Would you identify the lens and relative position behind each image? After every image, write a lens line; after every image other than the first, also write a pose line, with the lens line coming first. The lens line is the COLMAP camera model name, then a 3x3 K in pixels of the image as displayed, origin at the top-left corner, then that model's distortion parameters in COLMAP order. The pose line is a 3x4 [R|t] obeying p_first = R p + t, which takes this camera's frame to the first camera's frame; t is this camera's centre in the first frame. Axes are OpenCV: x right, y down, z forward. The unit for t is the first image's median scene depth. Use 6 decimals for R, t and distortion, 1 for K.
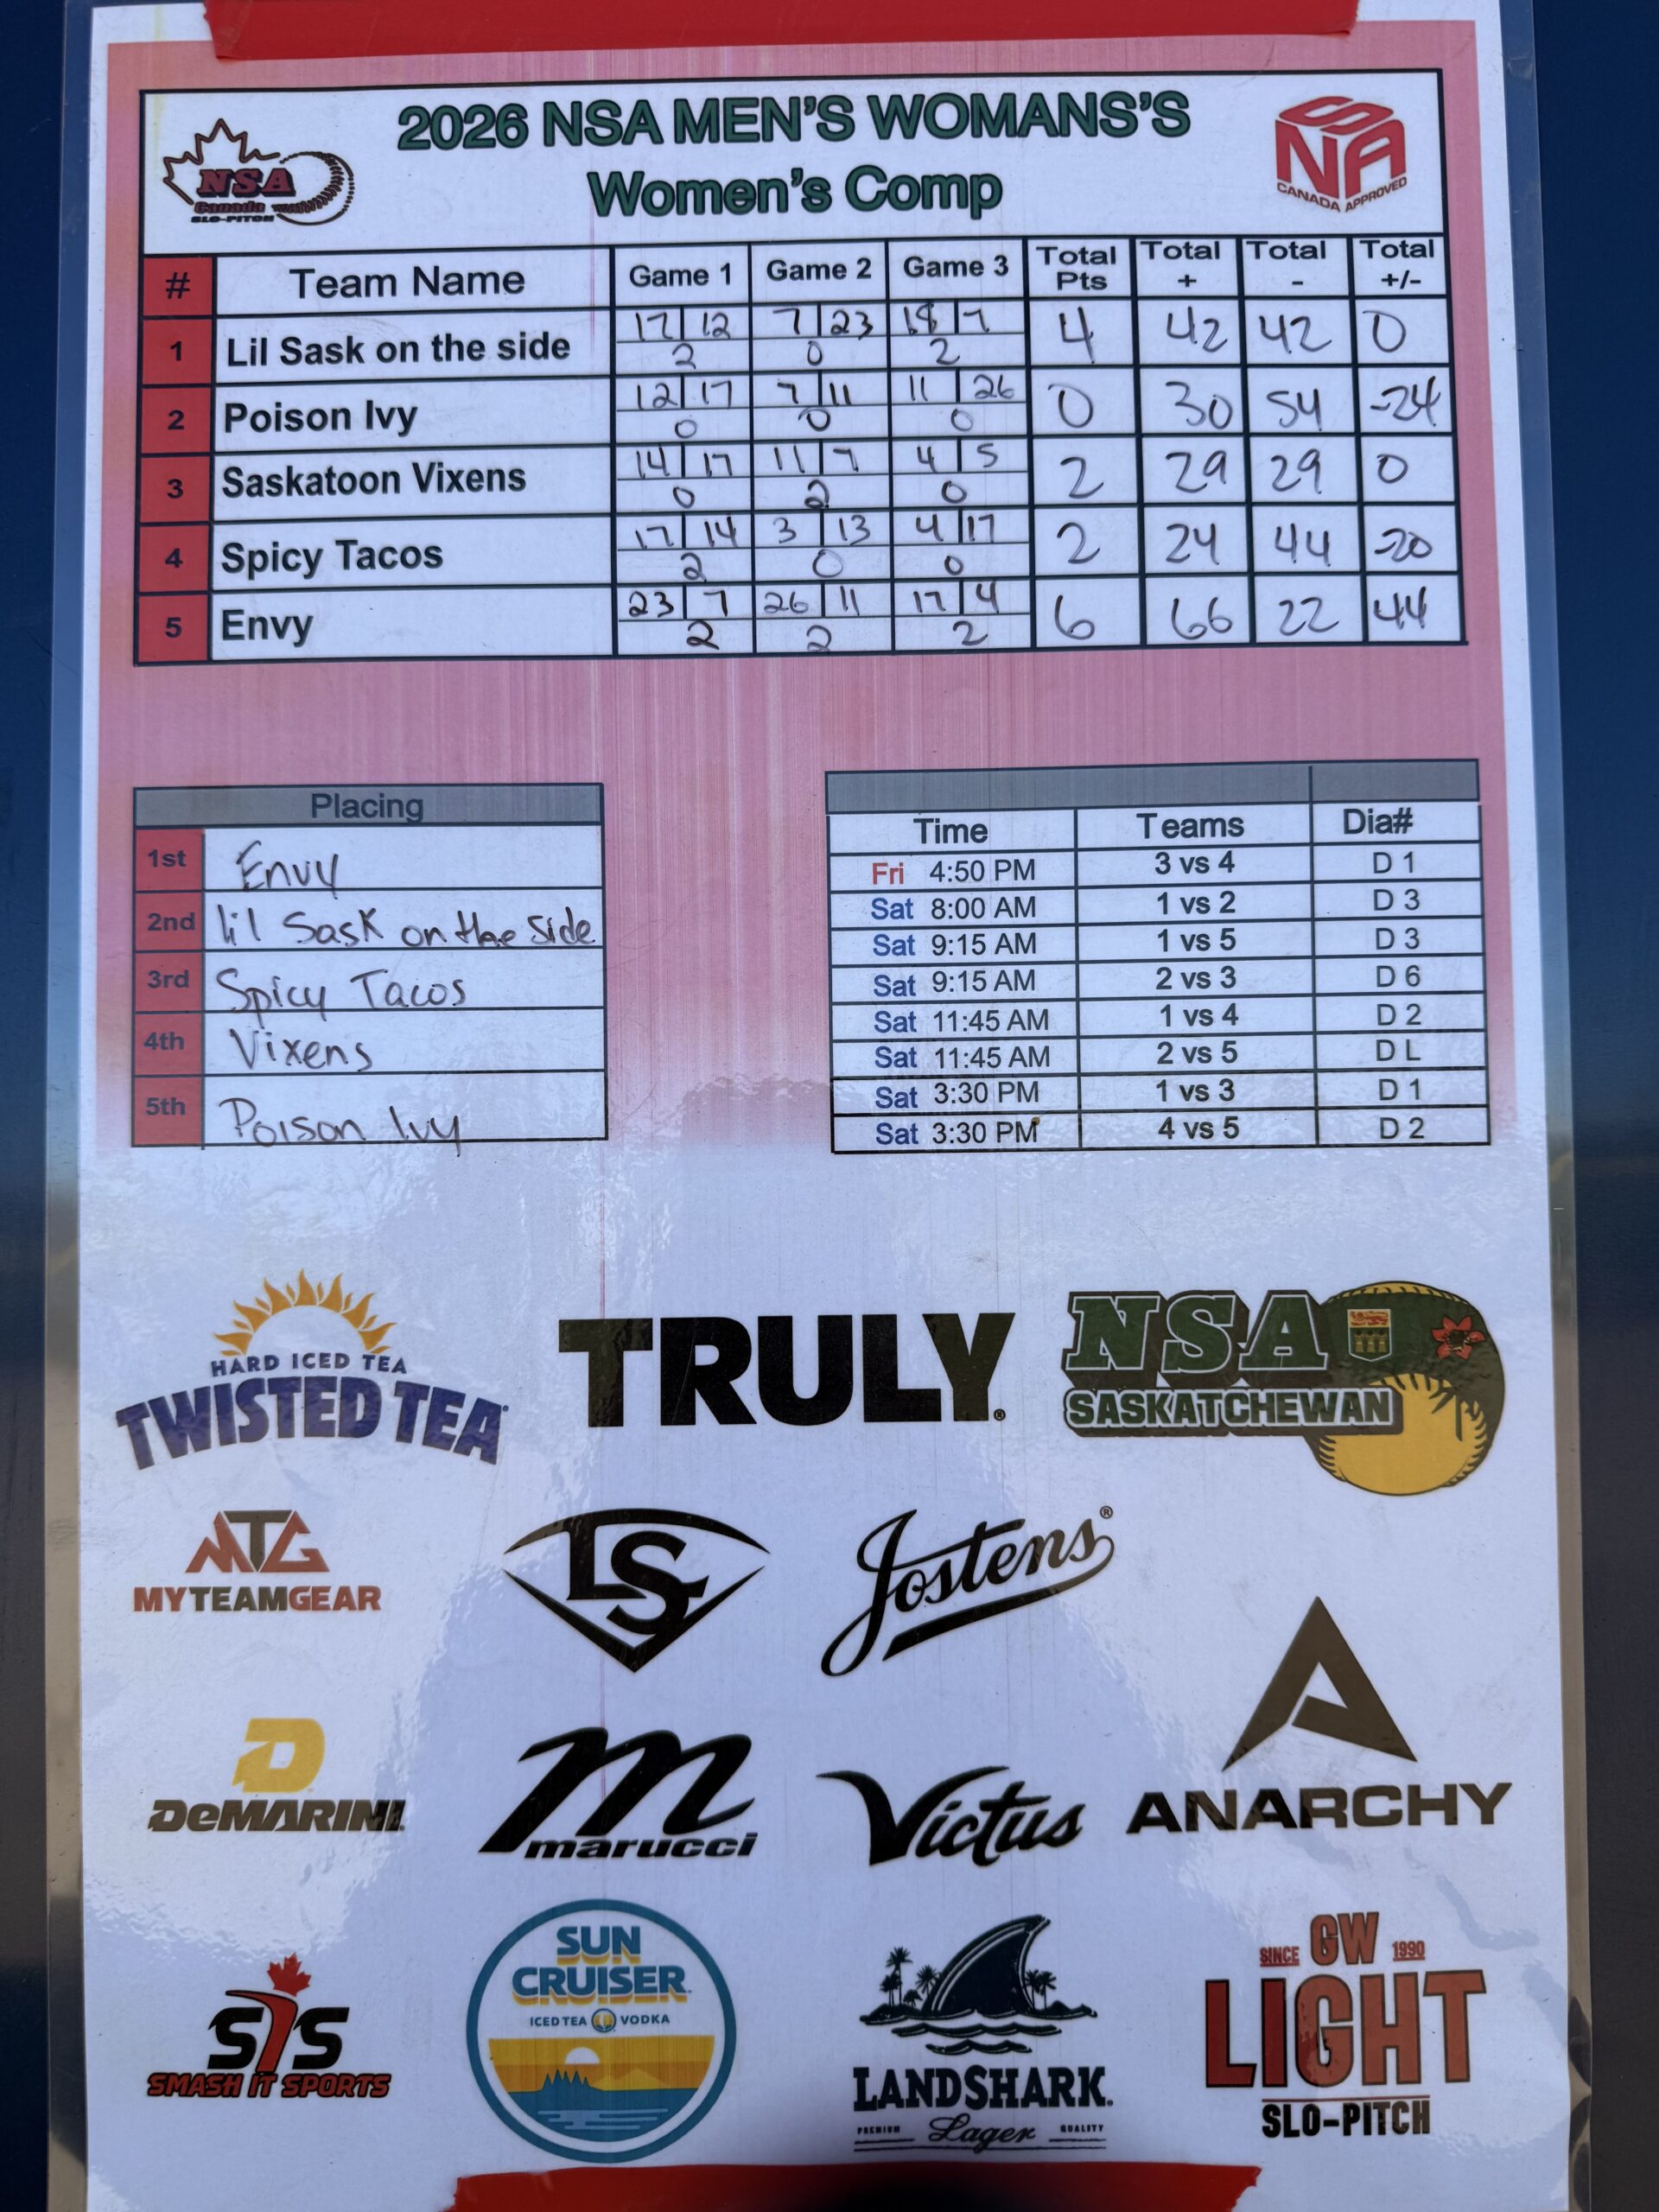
lens RADIAL K [[1874.2, 0, 802.6], [0, 1874.2, 1107.5], [0, 0, 1]] dist [0.048237, -0.002887]
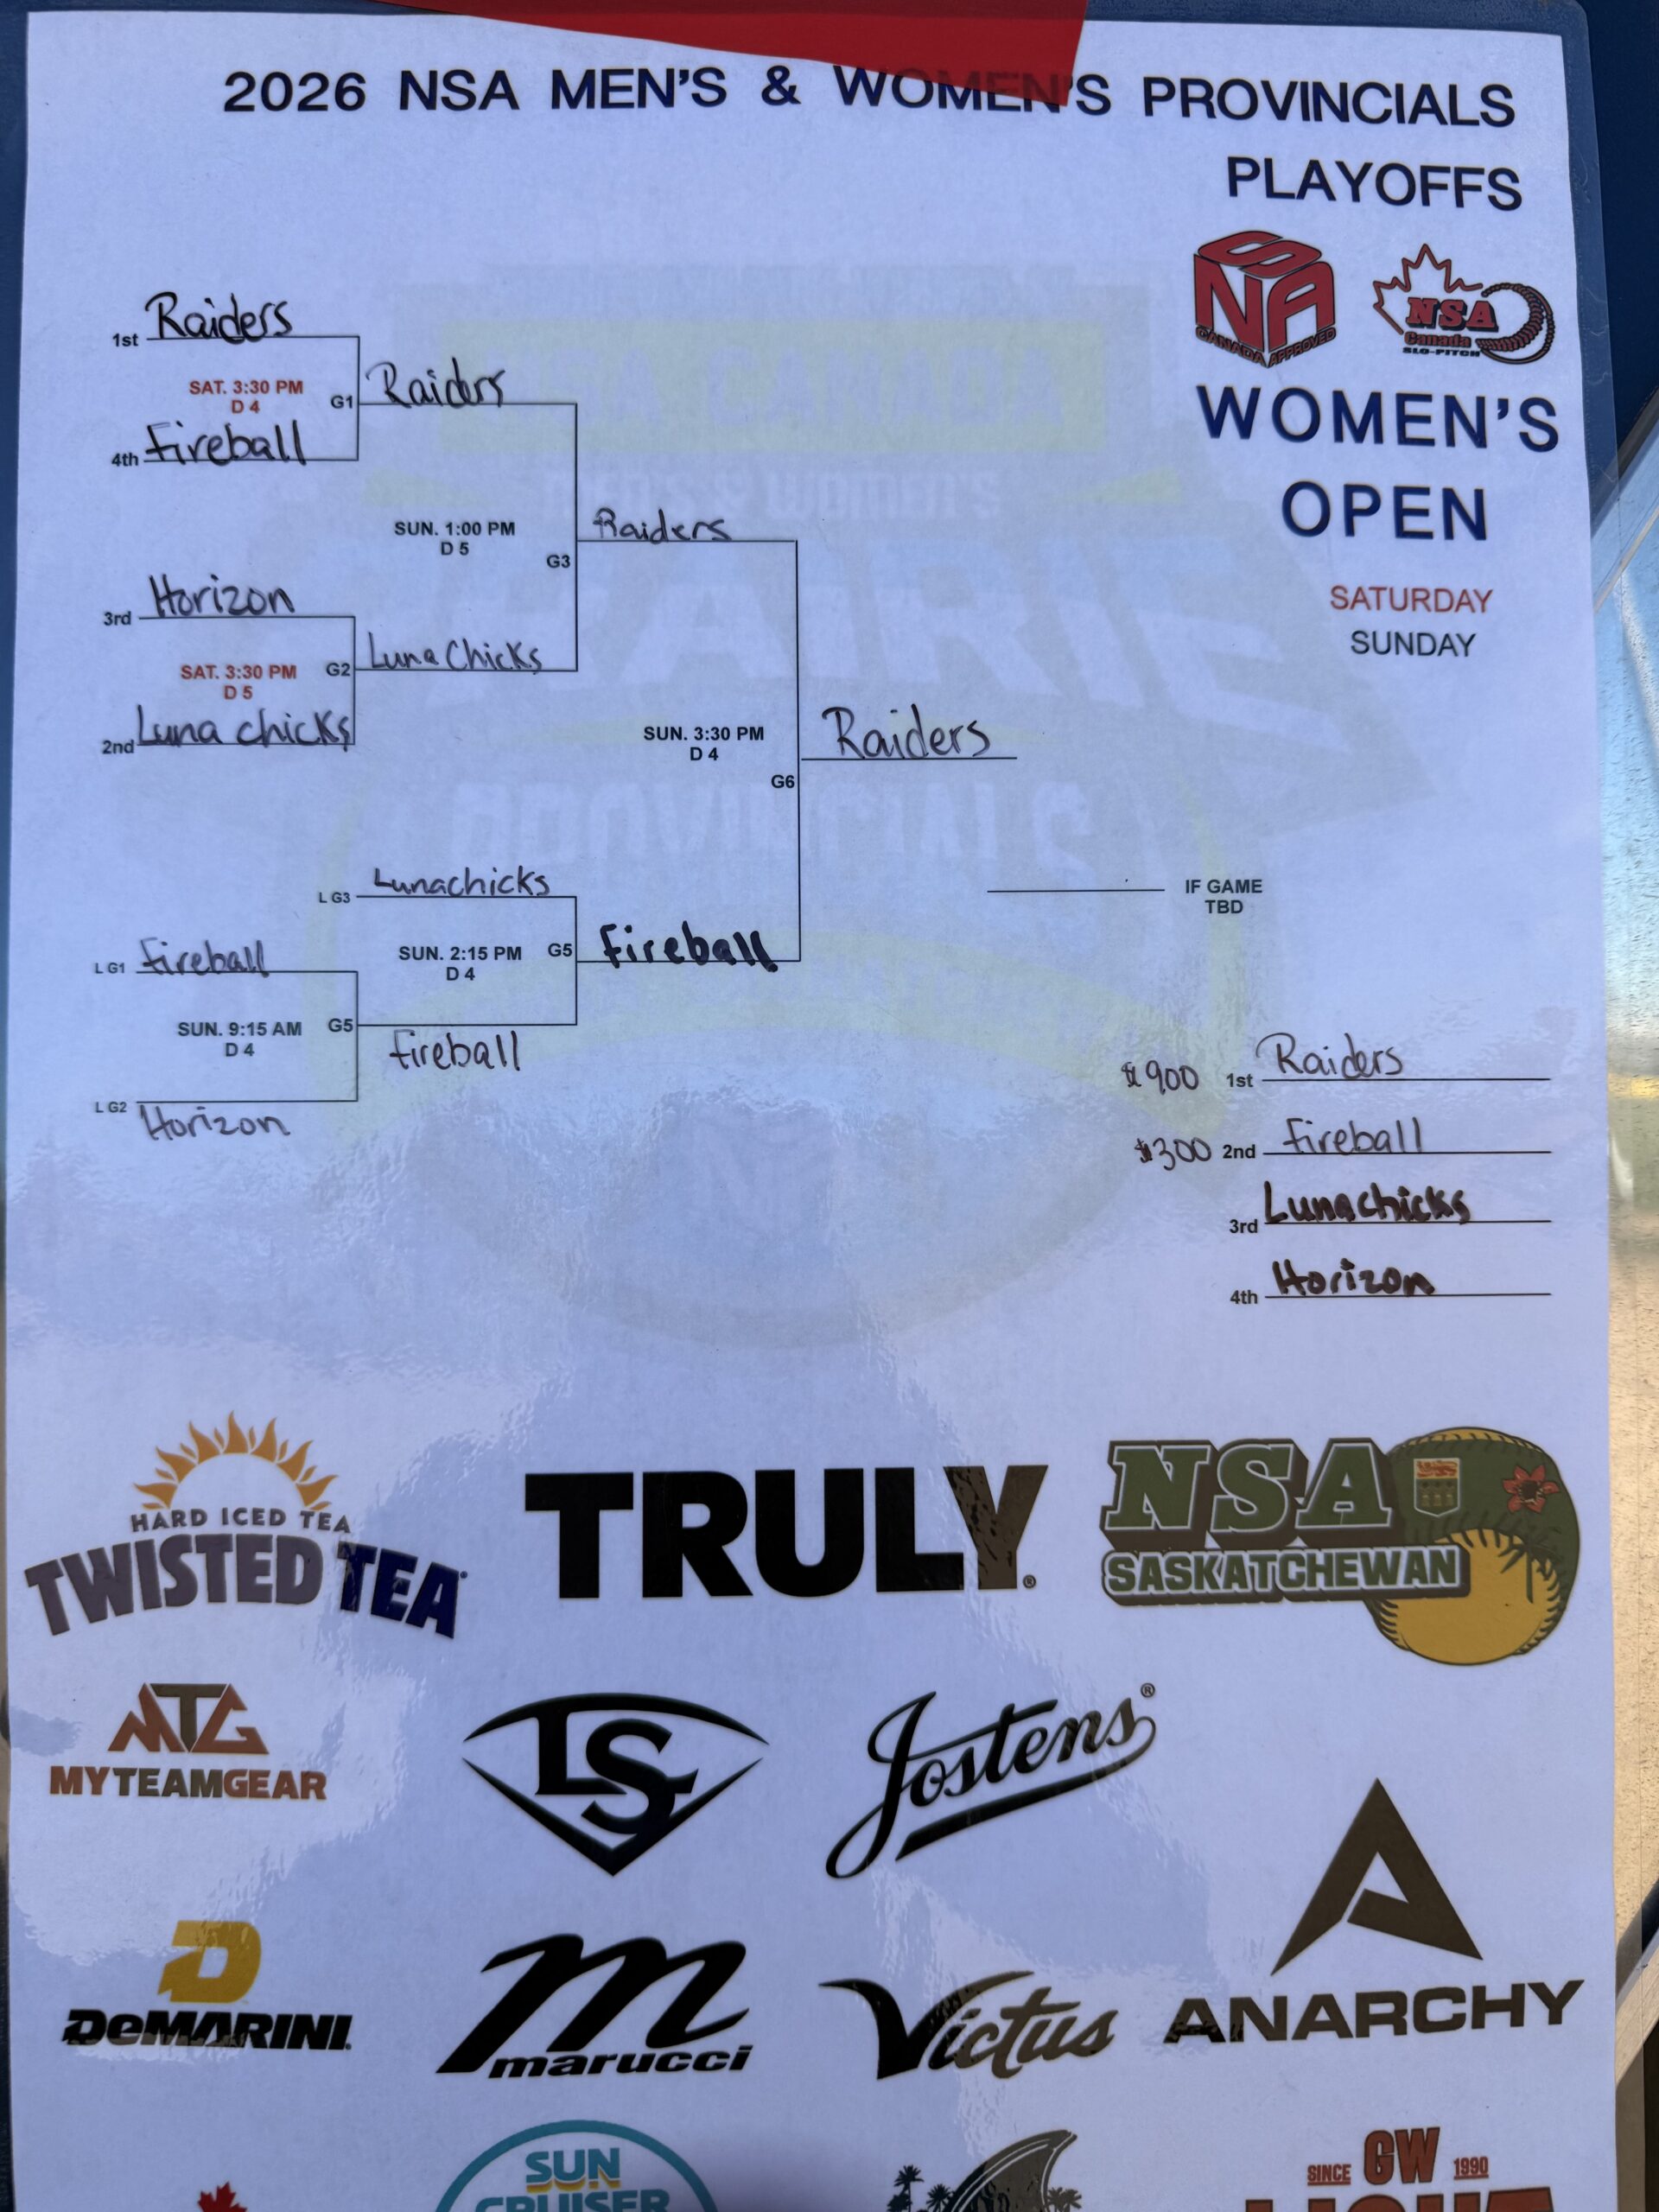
lens RADIAL K [[1861.8, 0, 818.6], [0, 1861.8, 1058.9], [0, 0, 1]] dist [-0.015467, -0.007022]
pose [[0.999957, 0.008547, 0.003558, 0.000360], [-0.008189, 0.995832, -0.090837, -0.000635], [-0.004320, 0.090804, 0.995859, 0.109021]]
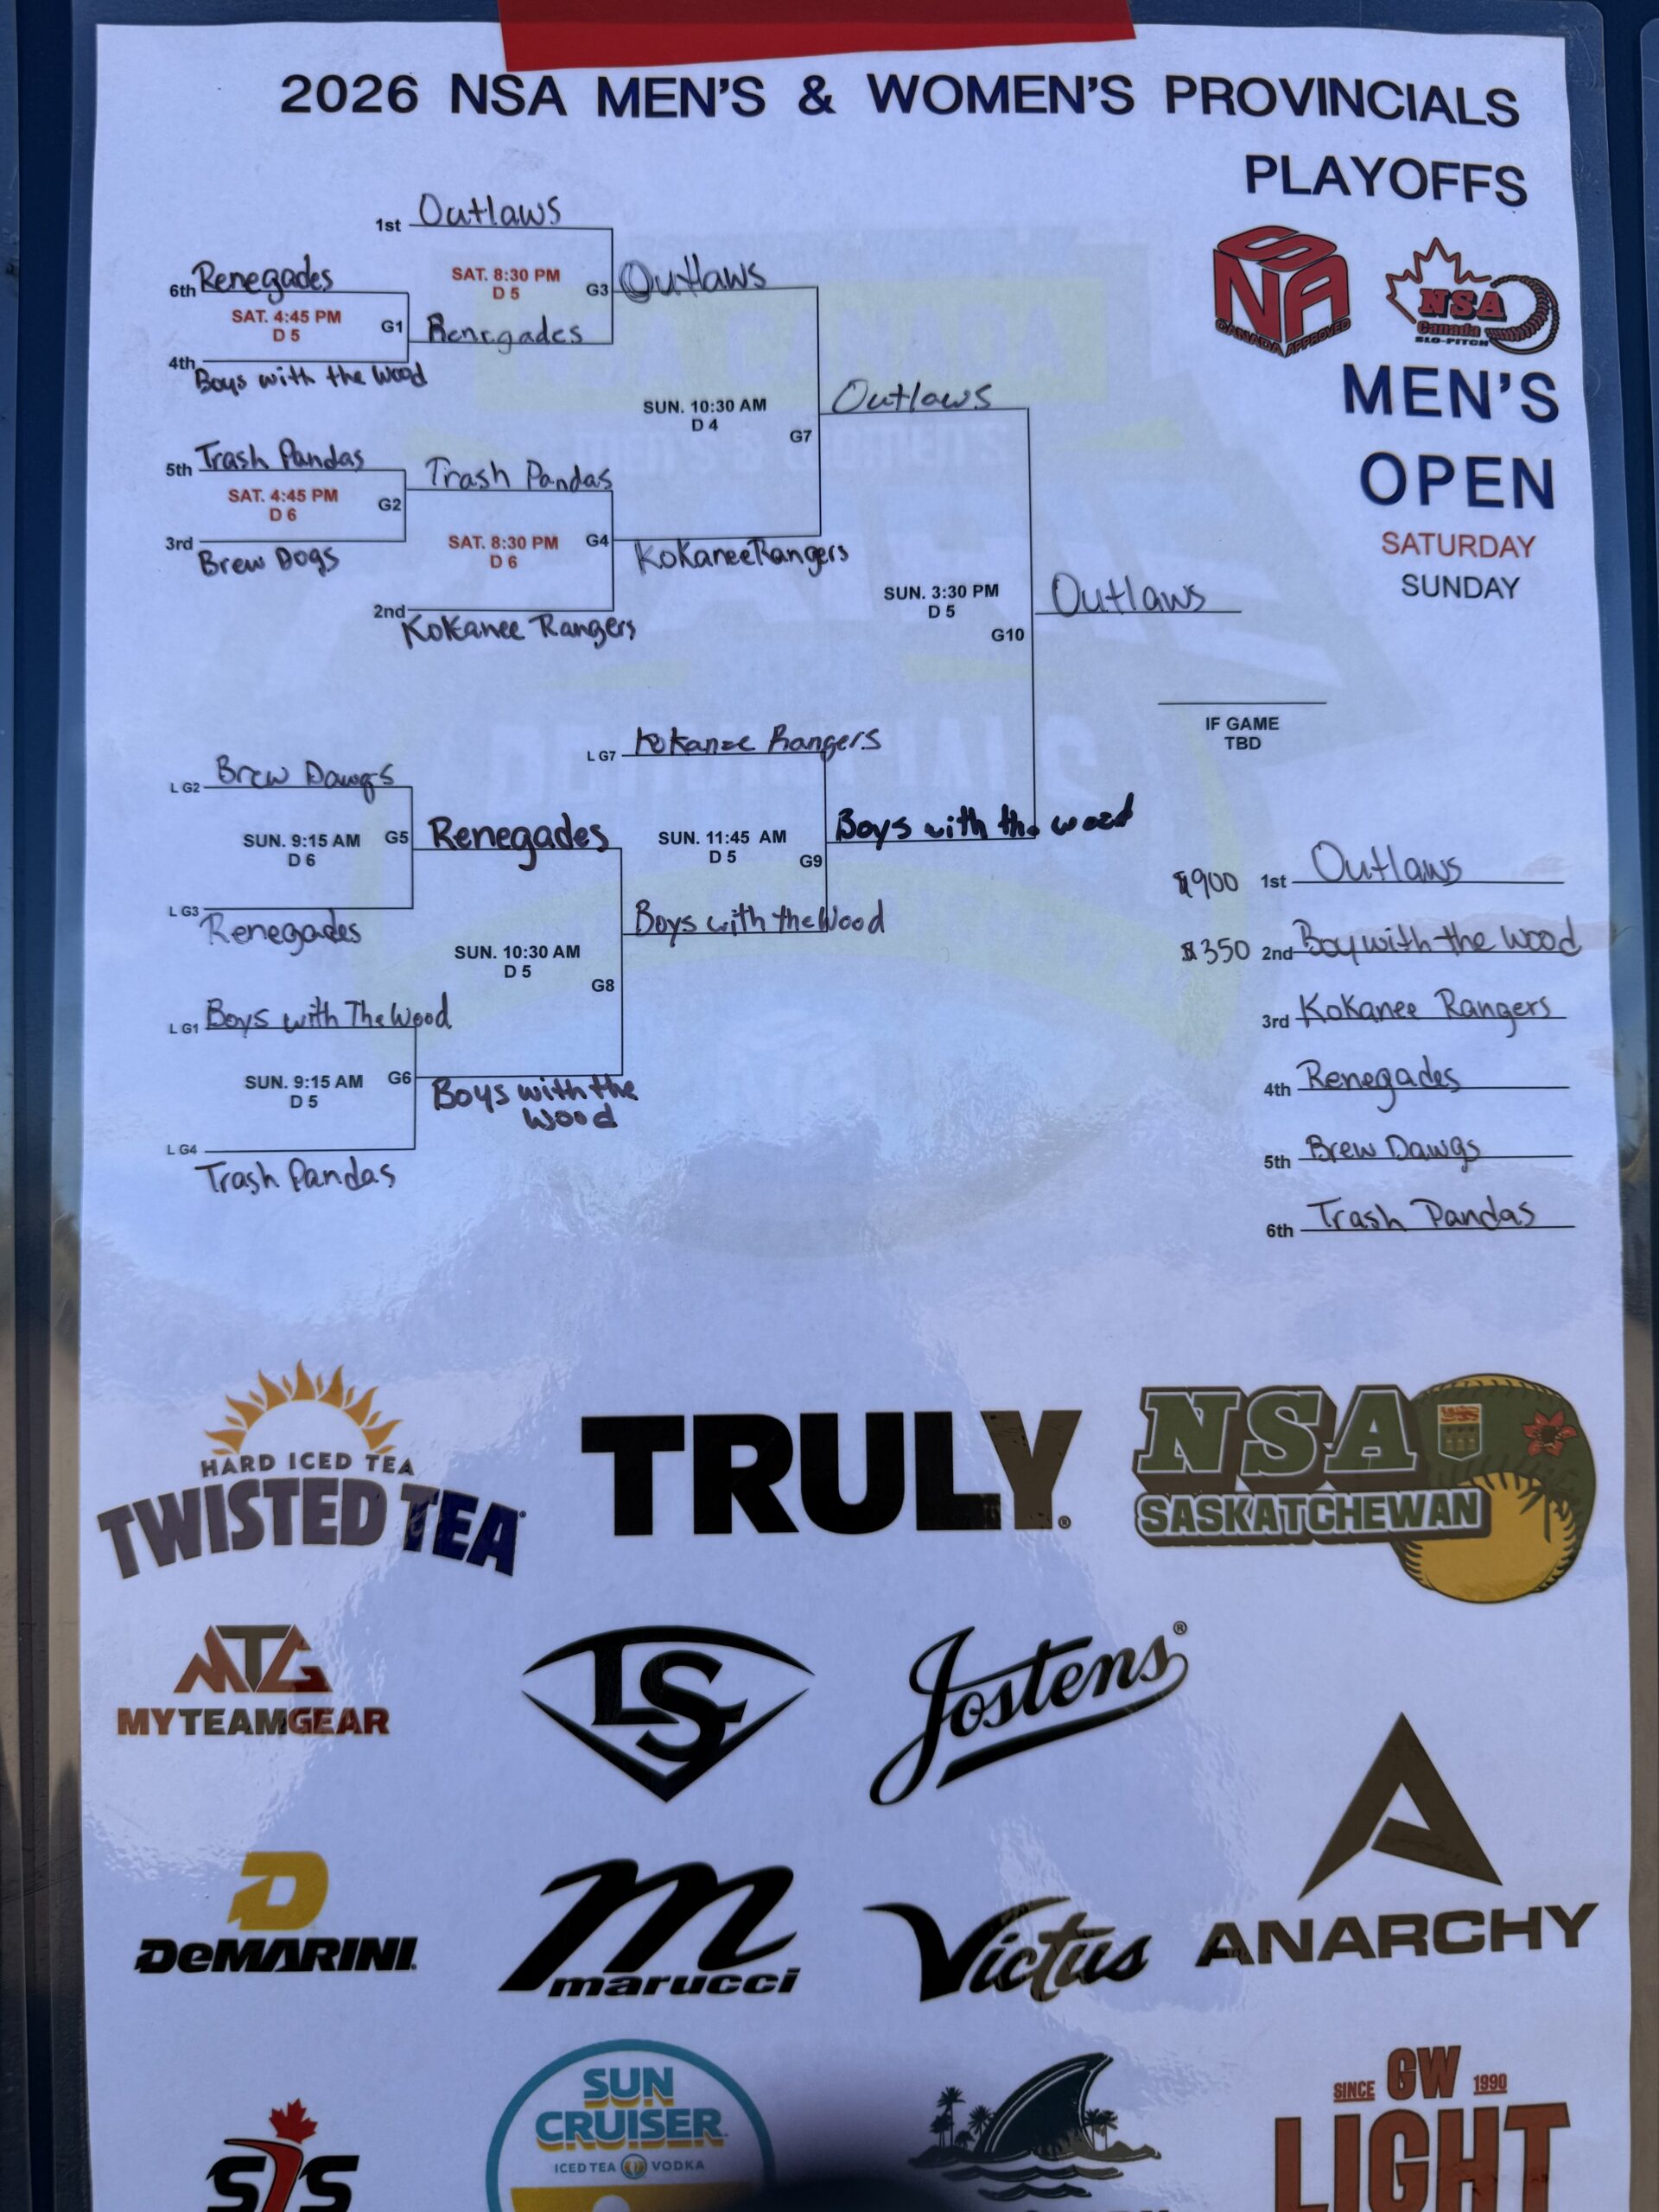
lens RADIAL K [[1920.7, 0, 841.0], [0, 1920.7, 1138.0], [0, 0, 1]] dist [-0.020798, -0.005818]
pose [[0.999990, 0.002172, -0.003820, -0.000905], [-0.002275, 0.999629, -0.027128, 0.002074], [0.003759, 0.027136, 0.999625, 0.059646]]
